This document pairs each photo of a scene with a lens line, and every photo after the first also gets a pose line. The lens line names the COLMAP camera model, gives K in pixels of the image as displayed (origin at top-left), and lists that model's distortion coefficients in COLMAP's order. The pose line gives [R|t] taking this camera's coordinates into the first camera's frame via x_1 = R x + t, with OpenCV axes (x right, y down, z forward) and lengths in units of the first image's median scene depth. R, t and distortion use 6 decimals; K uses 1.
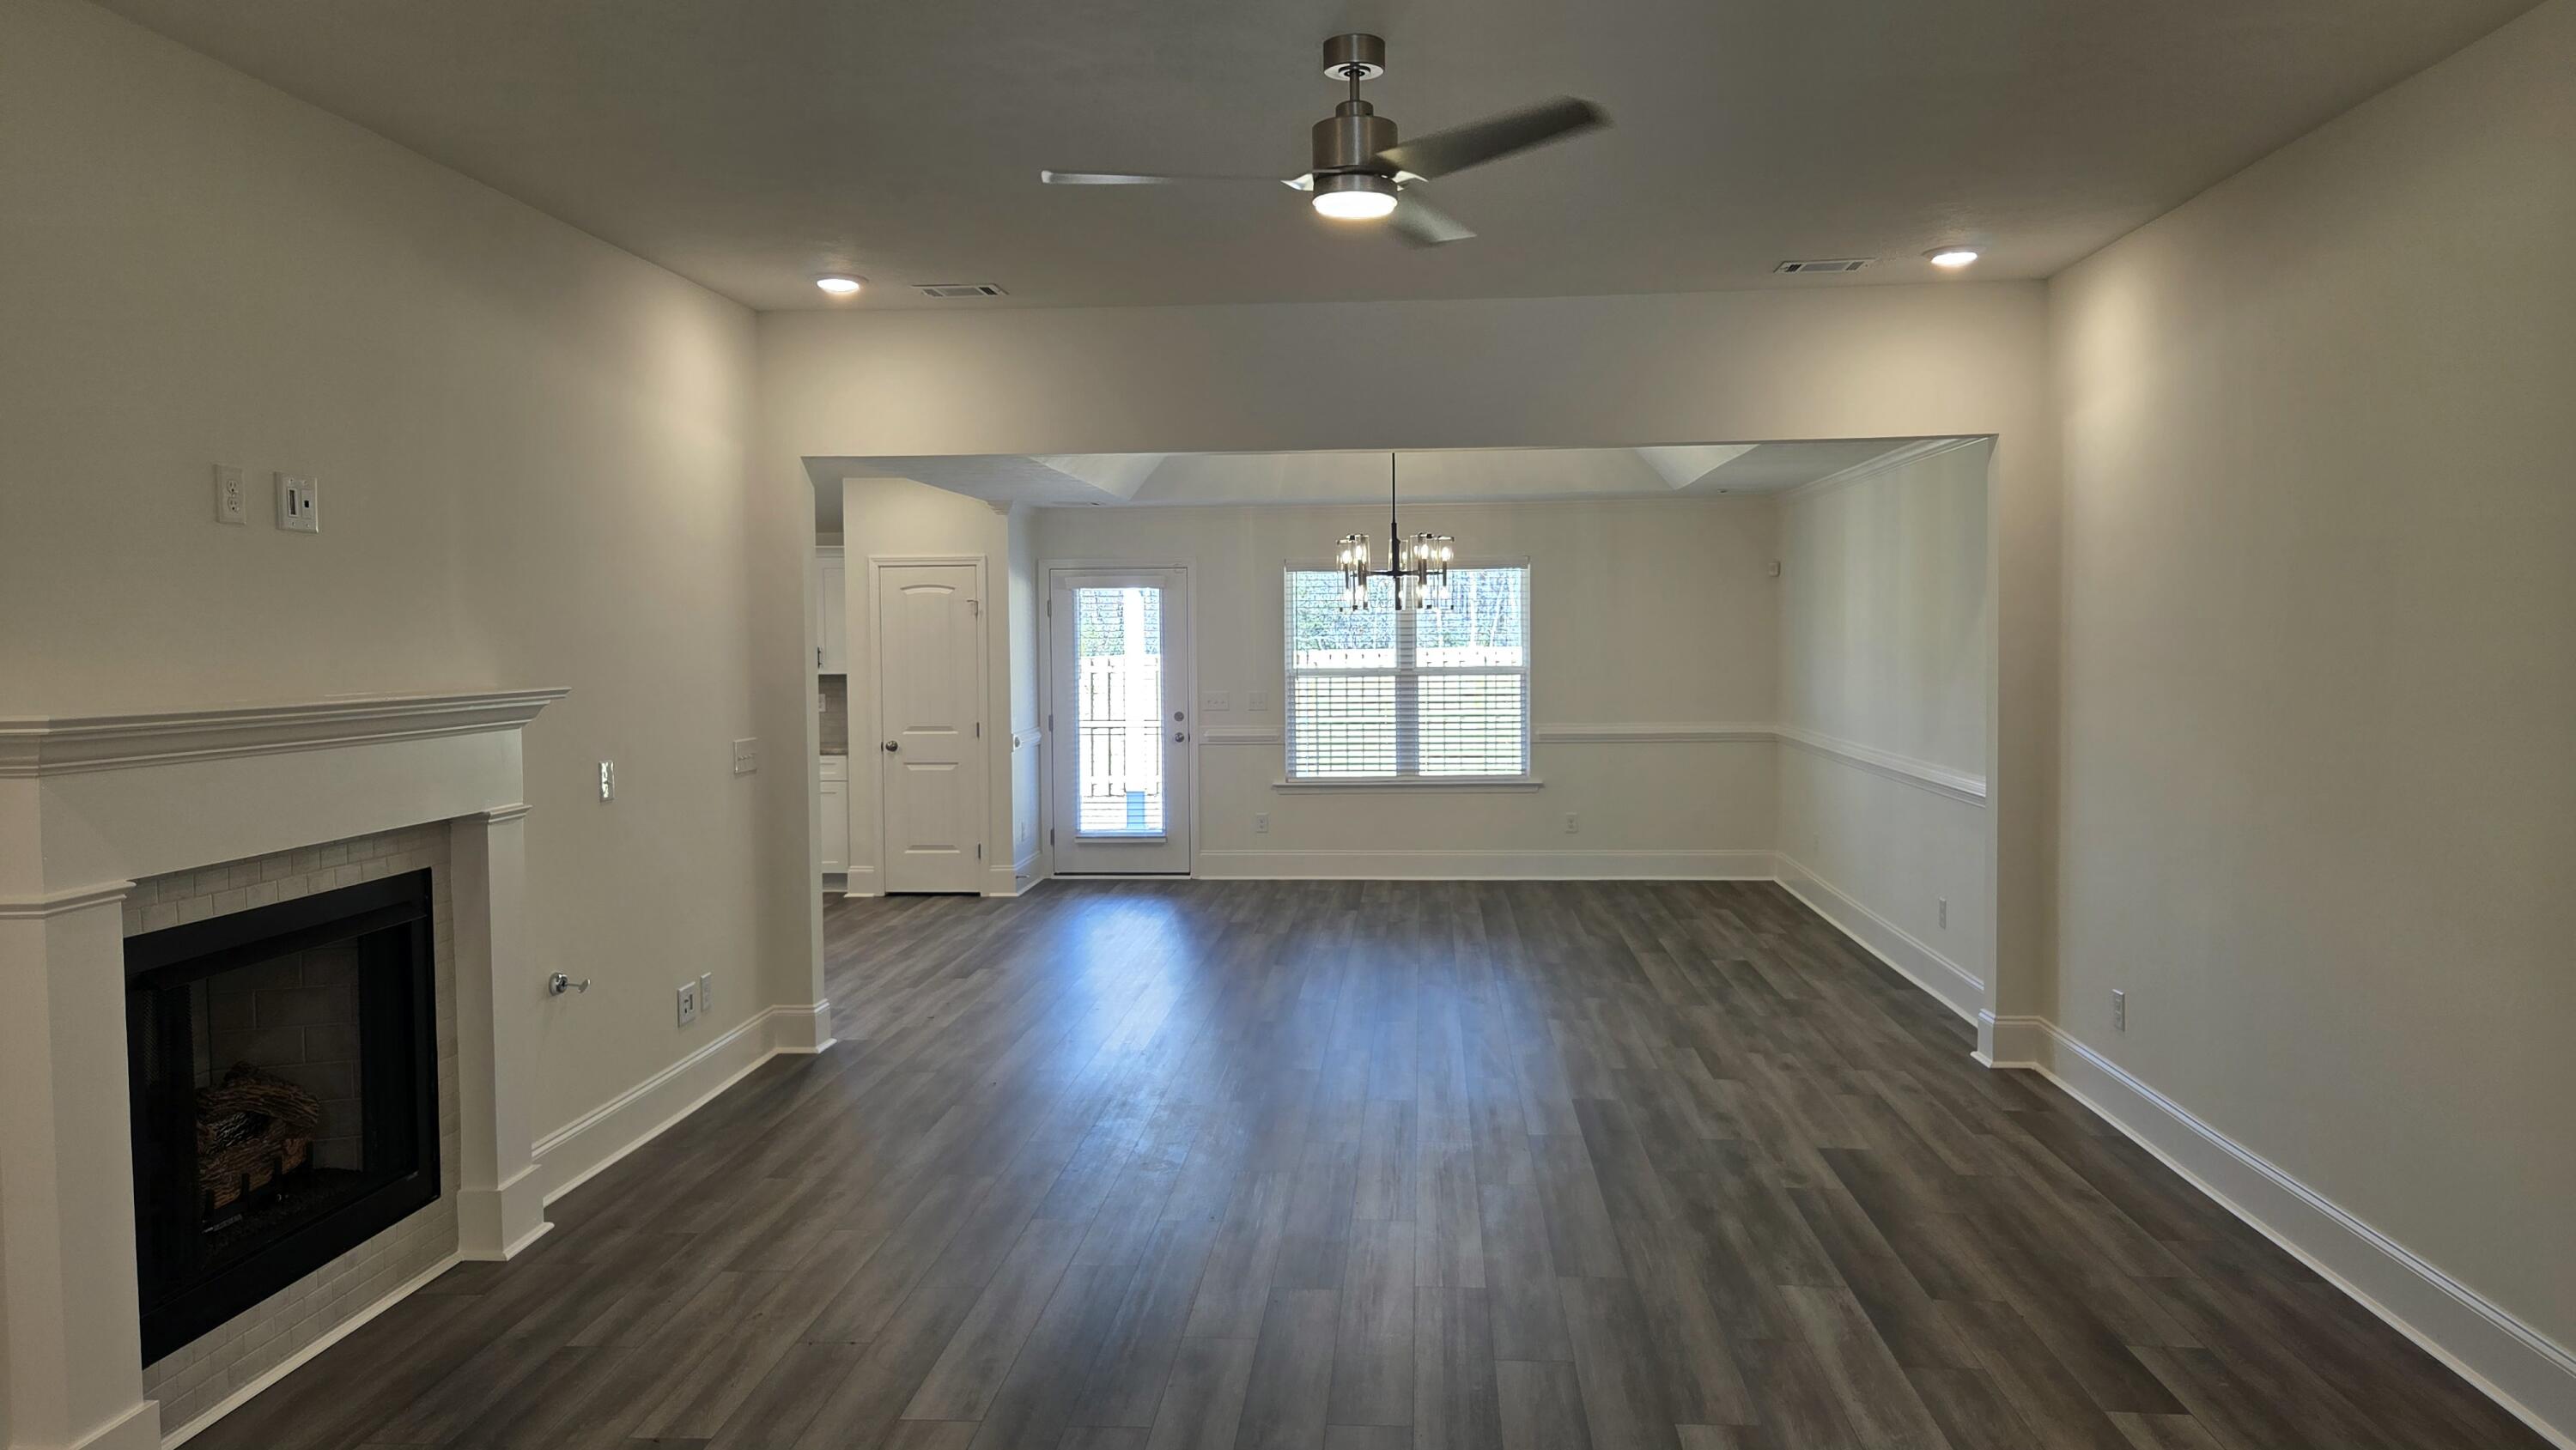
lens RADIAL K [[1727.1, 0, 1288.0], [0, 1727.1, 725.0], [0, 0, 1]] dist [0.068228, -0.058558]
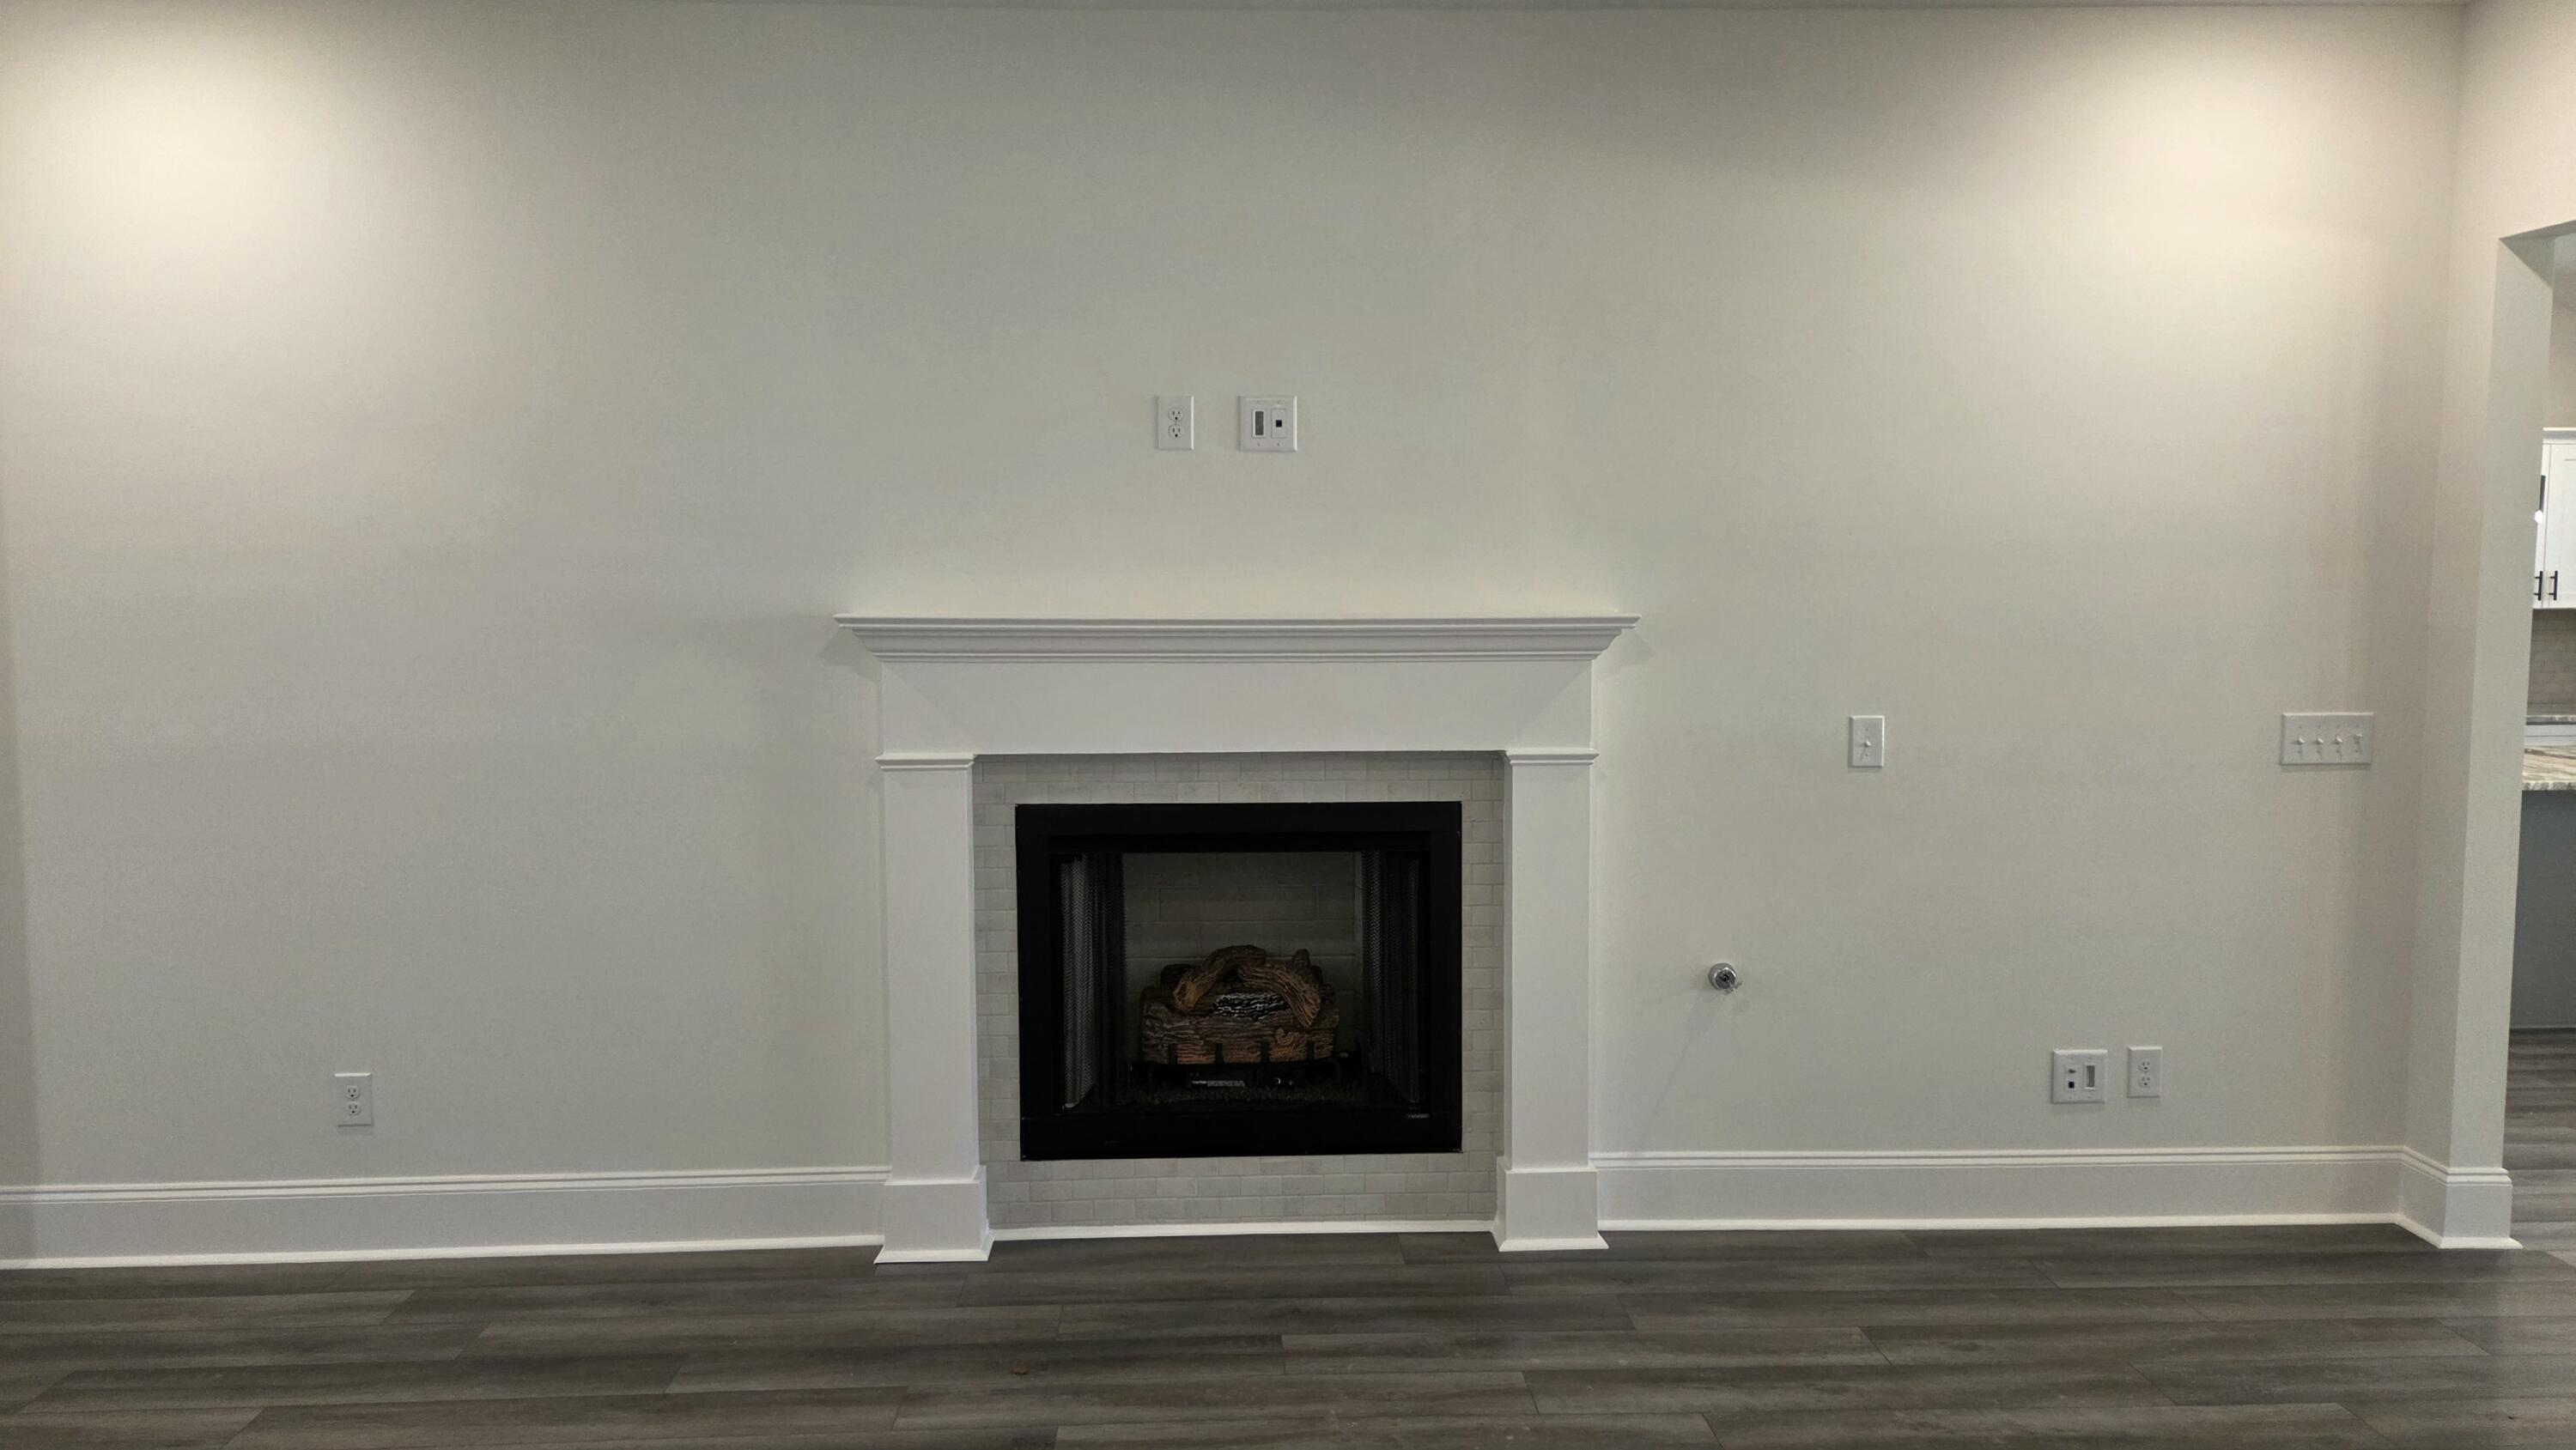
lens RADIAL K [[1727.1, 0, 1288.0], [0, 1727.1, 725.0], [0, 0, 1]] dist [0.068228, -0.058558]
pose [[0.110230, 0.100475, -0.988815, 0.419853], [-0.049837, 0.994184, 0.095464, -0.044166], [0.992656, 0.038757, 0.114596, 0.828604]]
